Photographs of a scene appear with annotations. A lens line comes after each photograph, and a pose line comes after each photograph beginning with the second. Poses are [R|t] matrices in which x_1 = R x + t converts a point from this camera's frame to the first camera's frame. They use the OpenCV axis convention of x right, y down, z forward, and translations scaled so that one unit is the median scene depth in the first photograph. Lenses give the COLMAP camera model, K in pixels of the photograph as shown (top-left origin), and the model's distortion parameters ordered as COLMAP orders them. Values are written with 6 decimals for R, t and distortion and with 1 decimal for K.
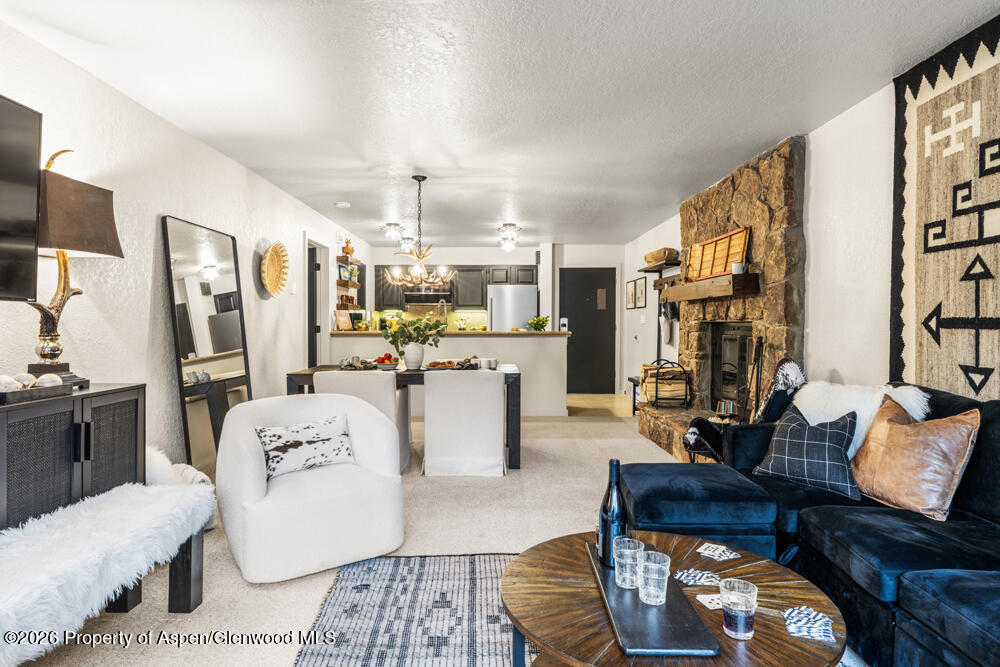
lens RADIAL K [[567.9, 0, 499.9], [0, 567.9, 328.5], [0, 0, 1]] dist [0.001245, 0.000128]
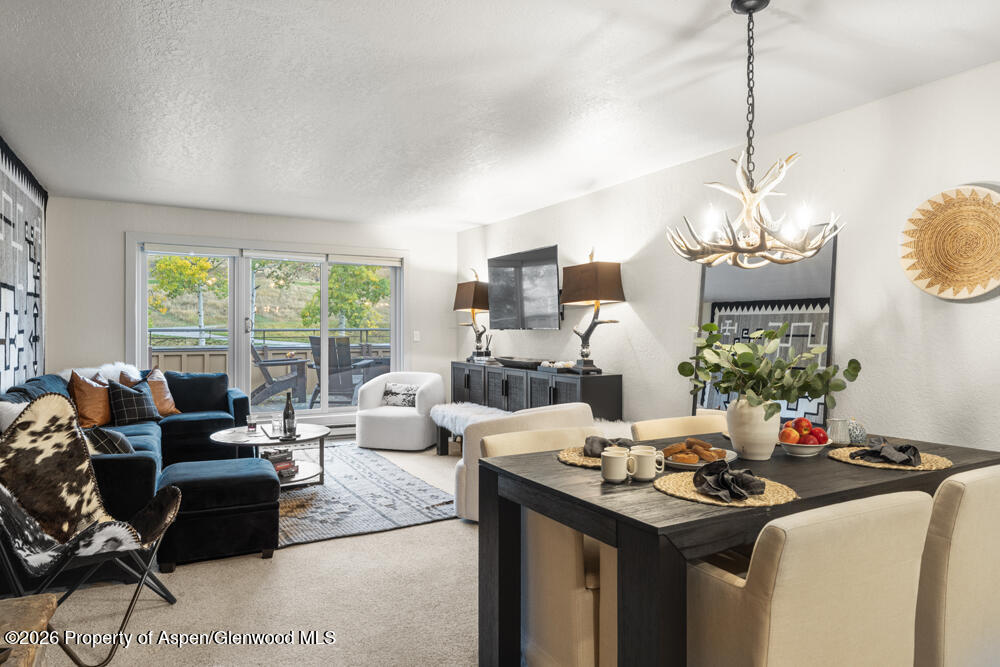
lens RADIAL K [[627.1, 0, 502.5], [0, 627.1, 332.3], [0, 0, 1]] dist [0.000813, 0.000045]
pose [[-0.875977, -0.000560, -0.482352, 0.503599], [-0.007710, 0.999888, 0.012841, -0.057977], [0.482291, 0.014968, -0.875883, 2.763793]]
